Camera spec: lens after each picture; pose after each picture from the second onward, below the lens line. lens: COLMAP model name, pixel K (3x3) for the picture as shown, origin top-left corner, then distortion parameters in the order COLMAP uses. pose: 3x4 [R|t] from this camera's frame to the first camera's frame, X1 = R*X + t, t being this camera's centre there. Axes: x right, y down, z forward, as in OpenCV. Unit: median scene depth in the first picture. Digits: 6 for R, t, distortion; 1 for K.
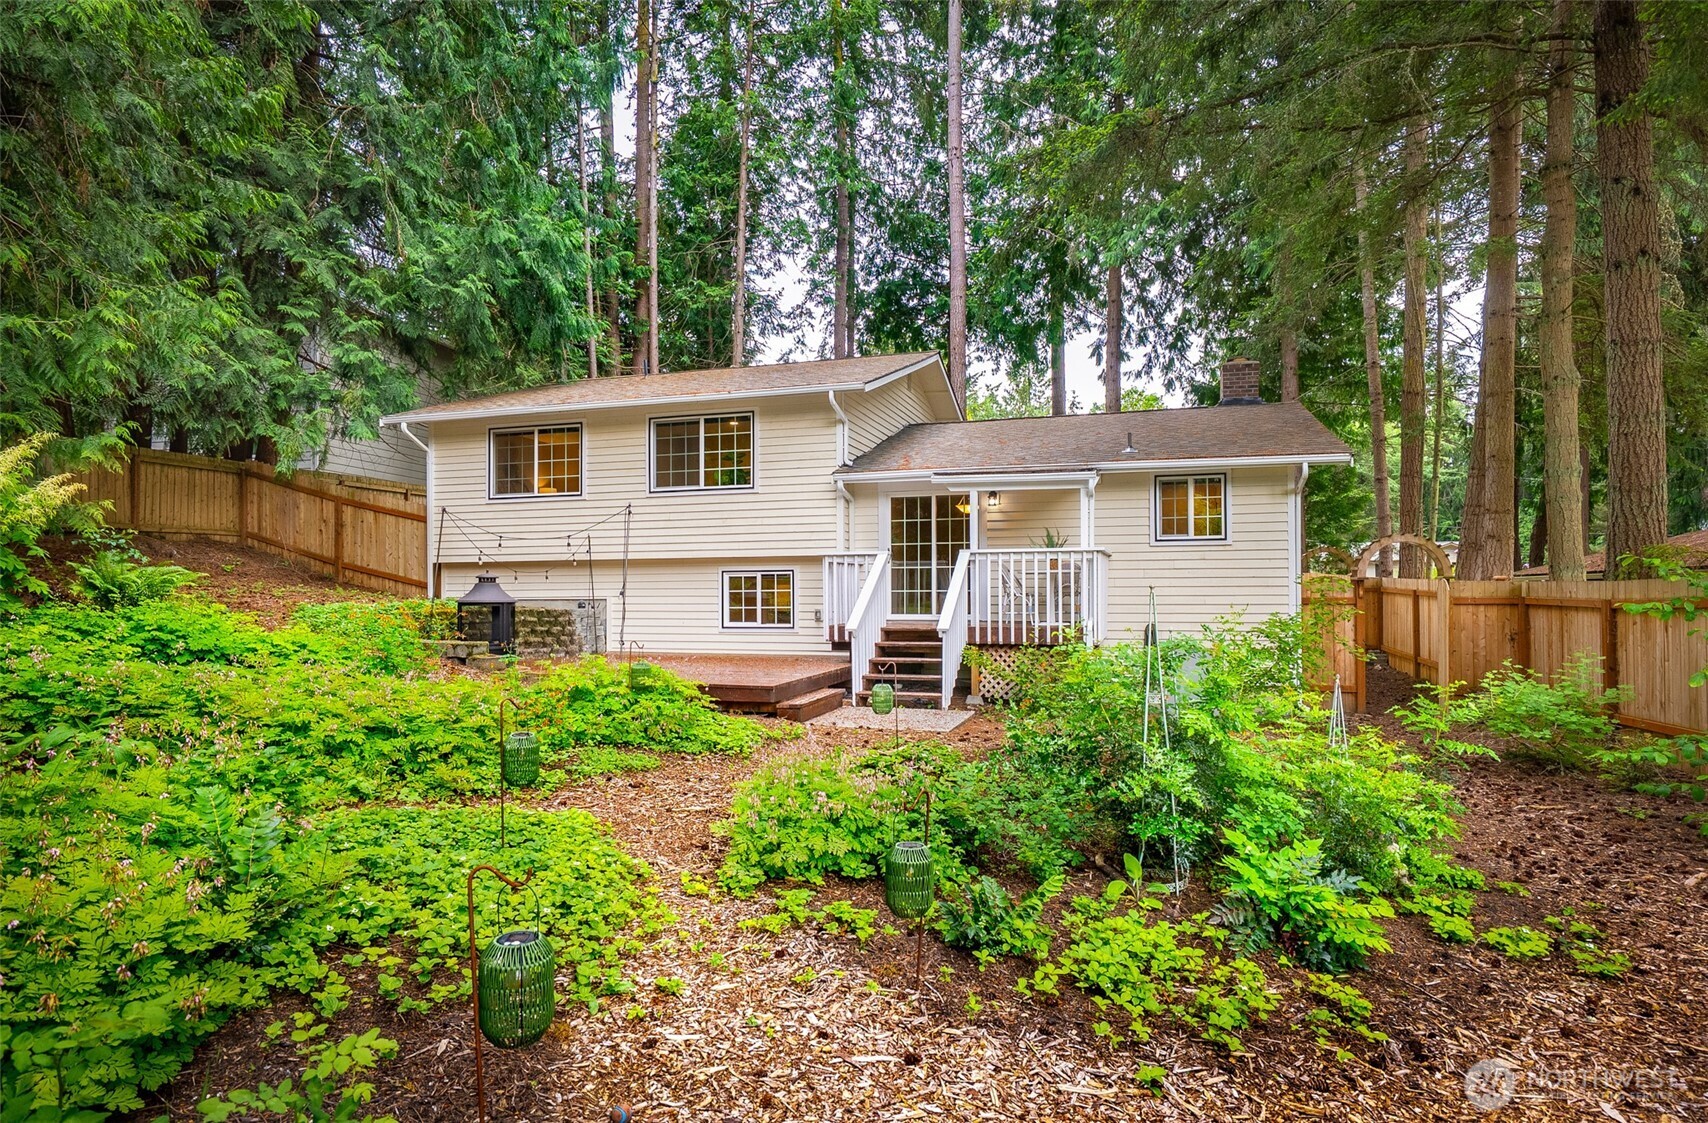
lens RADIAL K [[939.4, 0, 853.1], [0, 939.4, 570.7], [0, 0, 1]] dist [-0.024770, -0.000162]
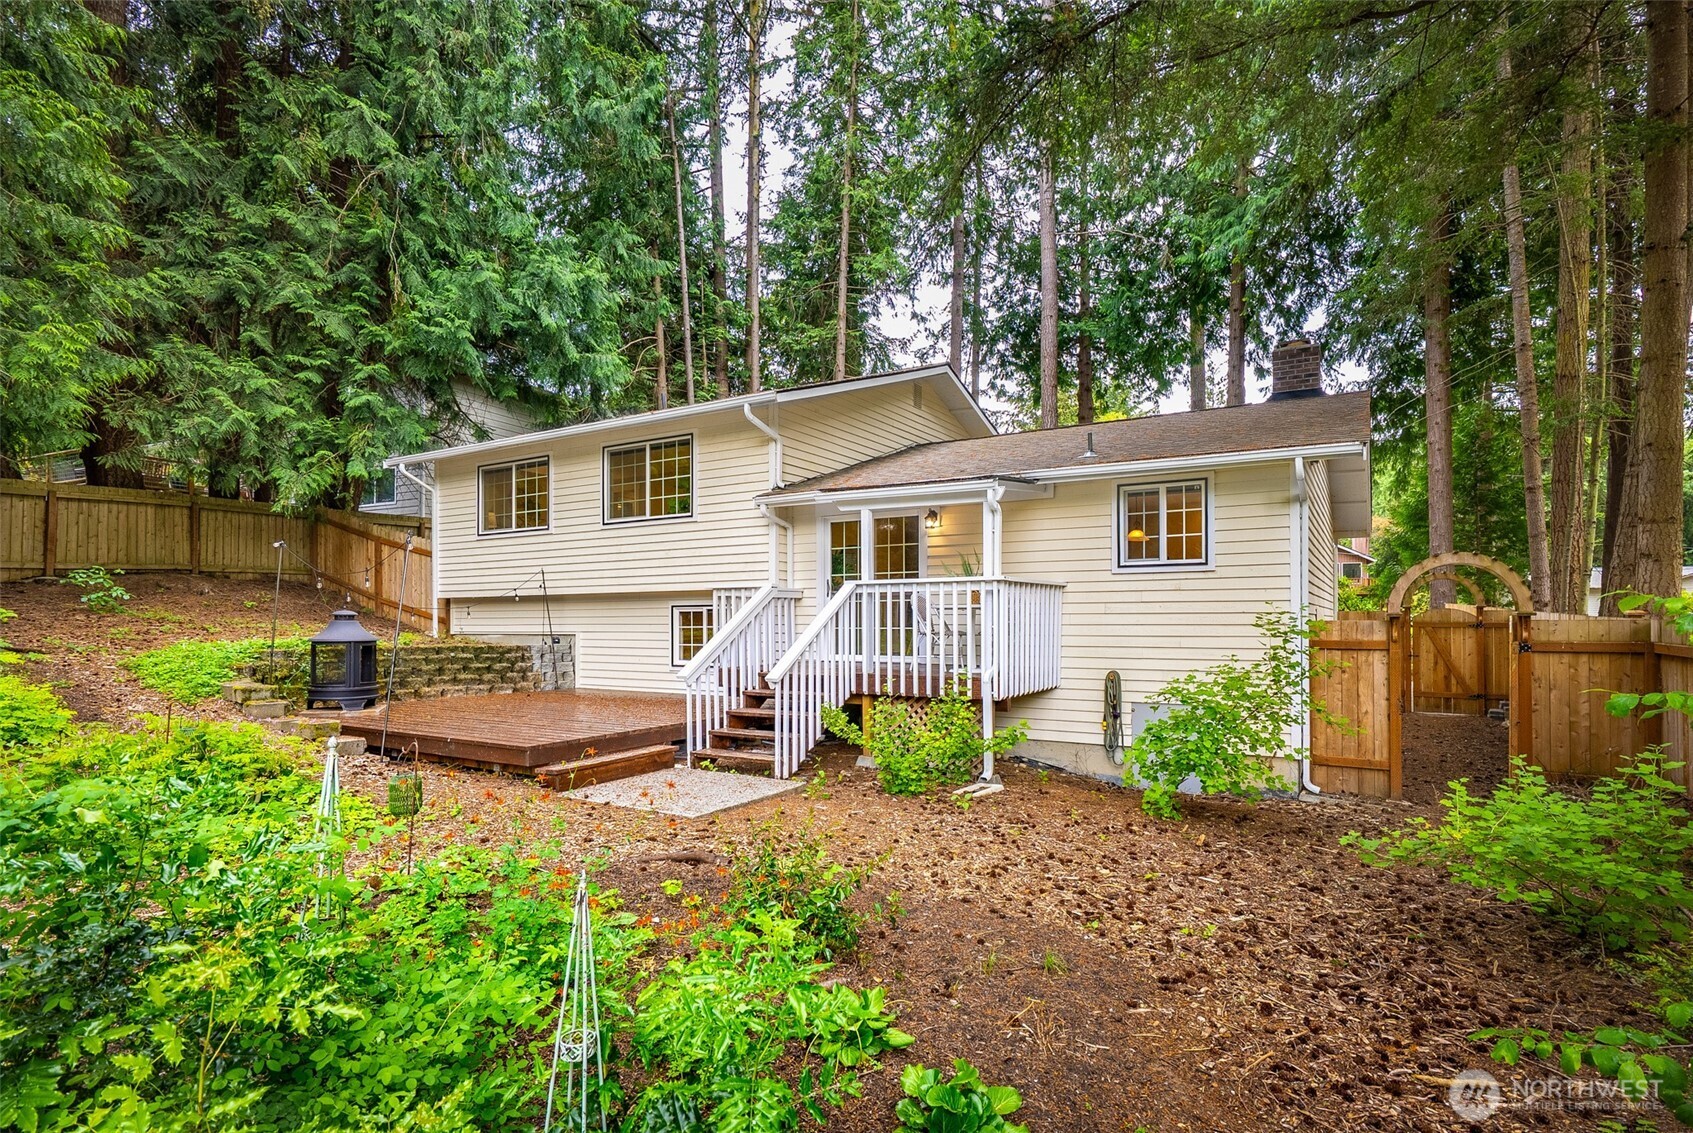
lens RADIAL K [[841.8, 0, 852.2], [0, 841.8, 604.0], [0, 0, 1]] dist [0.002974, 0.000014]
pose [[0.971960, -0.003733, -0.235116, 0.241044], [0.004639, 0.999984, 0.003300, -0.003333], [0.235100, -0.004298, 0.971962, 0.223555]]
